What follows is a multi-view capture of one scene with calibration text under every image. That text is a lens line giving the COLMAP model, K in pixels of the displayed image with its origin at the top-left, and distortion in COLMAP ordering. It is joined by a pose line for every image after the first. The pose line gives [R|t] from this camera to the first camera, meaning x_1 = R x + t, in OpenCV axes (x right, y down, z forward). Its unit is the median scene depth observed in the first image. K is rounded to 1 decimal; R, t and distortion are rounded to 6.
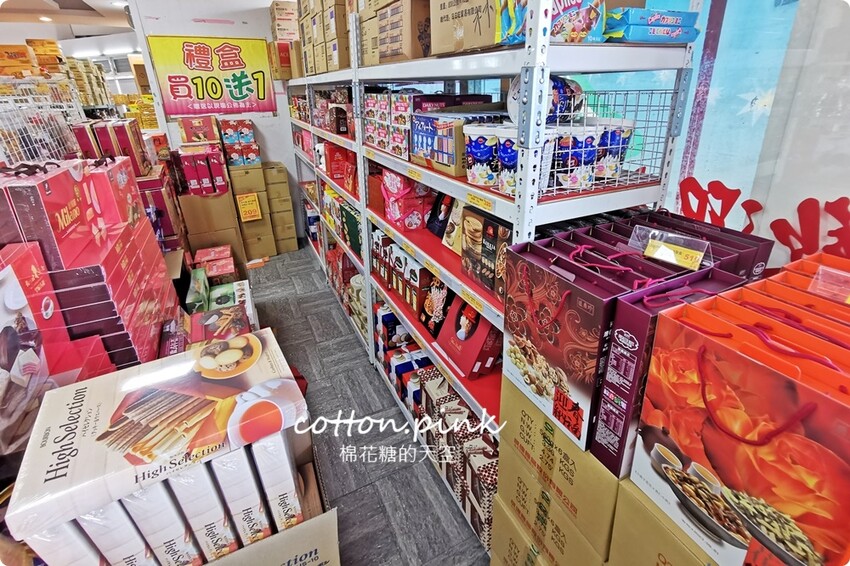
lens RADIAL K [[397.2, 0, 426.8], [0, 397.2, 257.4], [0, 0, 1]] dist [0.003242, 0.000768]
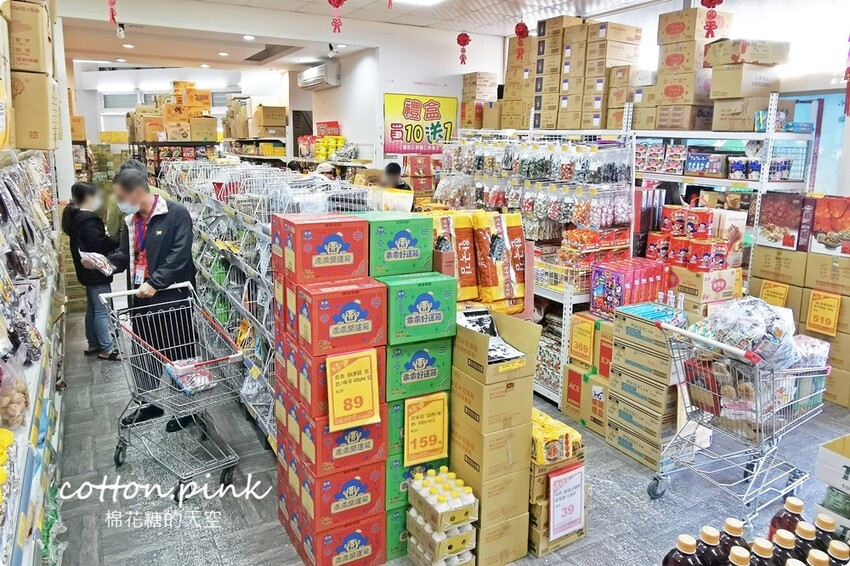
lens RADIAL K [[608.3, 0, 425.0], [0, 608.3, 283.0], [0, 0, 1]] dist [-0.009882, -0.001596]
pose [[0.997870, 0.030031, 0.057914, -1.832591], [-0.019706, 0.985033, -0.171238, 1.044056], [-0.062189, 0.169732, 0.983526, -2.295136]]
